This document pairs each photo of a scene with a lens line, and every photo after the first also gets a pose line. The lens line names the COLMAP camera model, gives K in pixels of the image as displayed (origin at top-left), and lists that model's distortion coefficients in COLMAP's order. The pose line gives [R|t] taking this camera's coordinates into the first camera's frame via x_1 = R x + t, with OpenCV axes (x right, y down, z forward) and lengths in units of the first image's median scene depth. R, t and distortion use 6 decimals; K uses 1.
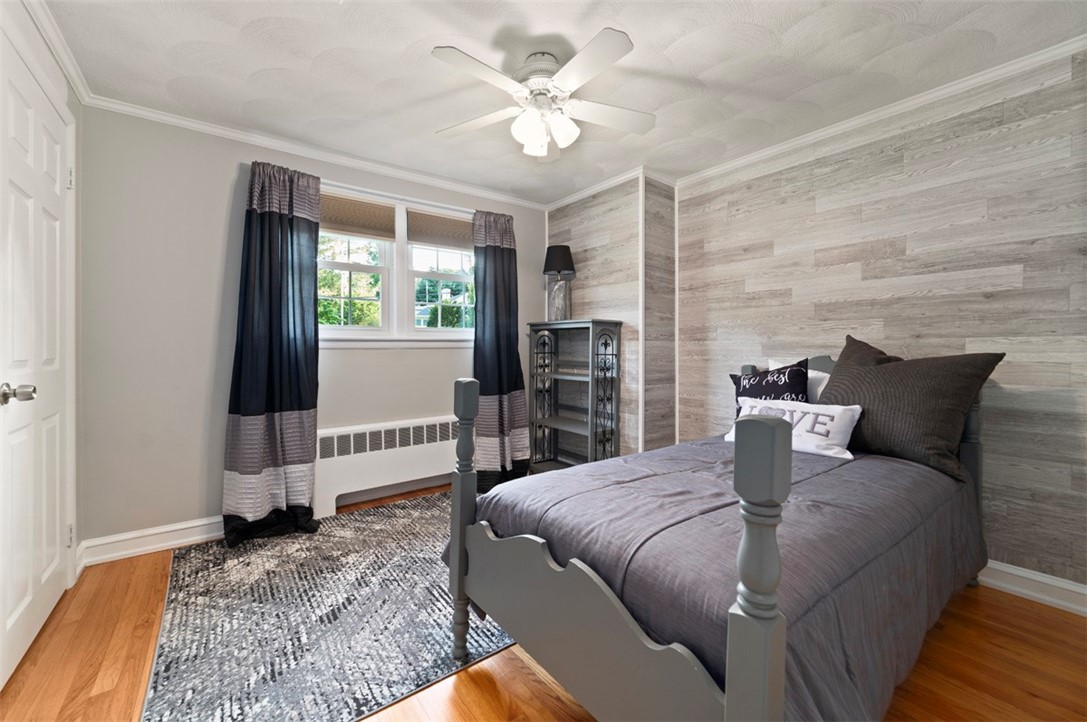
lens RADIAL K [[423.9, 0, 535.1], [0, 423.9, 353.7], [0, 0, 1]] dist [-0.001973, -0.000002]
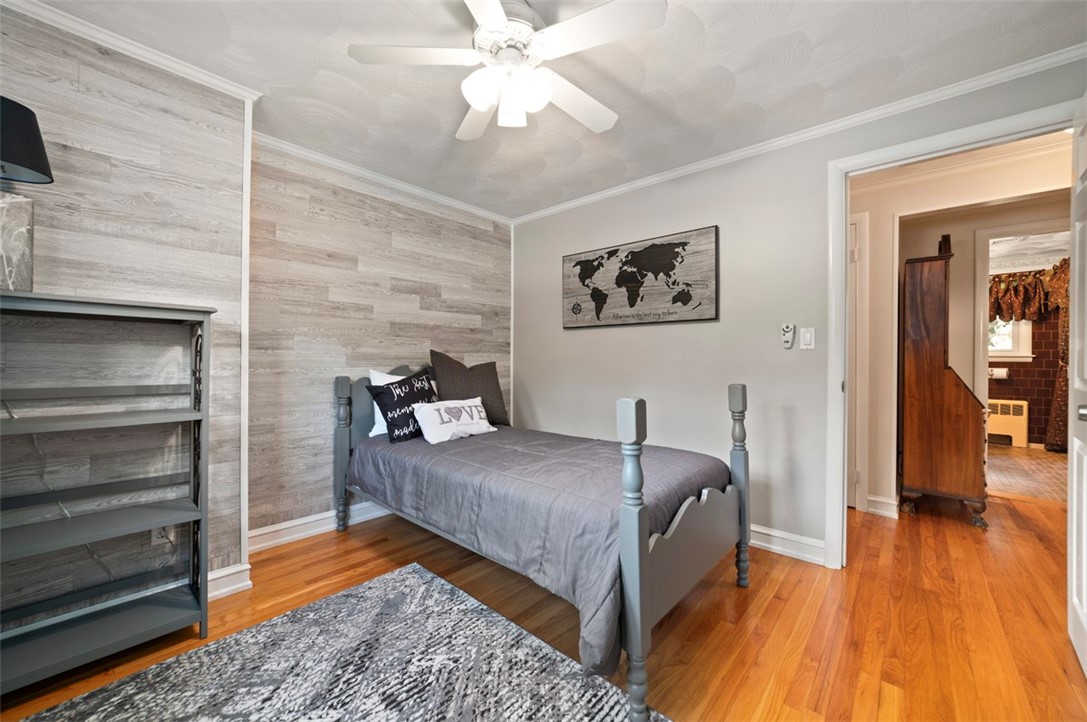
lens RADIAL K [[423.9, 0, 534.5], [0, 423.9, 358.6], [0, 0, 1]] dist [-0.001973, -0.000002]
pose [[-0.177748, -0.005638, 0.984060, -0.549089], [0.006593, 0.999954, 0.006920, -0.018204], [-0.984054, 0.007717, -0.177703, 0.754390]]
